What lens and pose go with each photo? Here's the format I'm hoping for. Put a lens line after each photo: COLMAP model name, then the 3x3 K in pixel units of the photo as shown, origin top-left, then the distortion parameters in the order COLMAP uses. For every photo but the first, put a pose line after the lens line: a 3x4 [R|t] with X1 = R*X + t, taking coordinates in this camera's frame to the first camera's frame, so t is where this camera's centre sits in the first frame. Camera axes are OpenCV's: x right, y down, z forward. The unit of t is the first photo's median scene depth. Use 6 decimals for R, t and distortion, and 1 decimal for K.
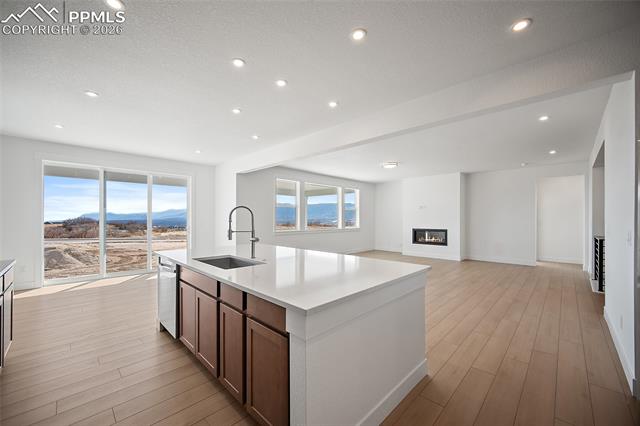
lens RADIAL K [[253.4, 0, 315.2], [0, 253.4, 219.1], [0, 0, 1]] dist [0.000903, 0.000007]
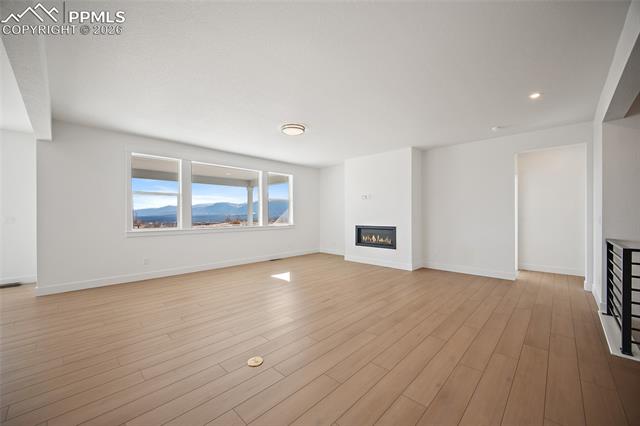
lens RADIAL K [[251.6, 0, 313.6], [0, 251.6, 215.7], [0, 0, 1]] dist [-0.000635, -0.000109]
pose [[0.999970, -0.005031, 0.005850, 0.285812], [0.005006, 0.999978, 0.004323, 0.005636], [-0.005872, -0.004293, 0.999974, 0.287097]]
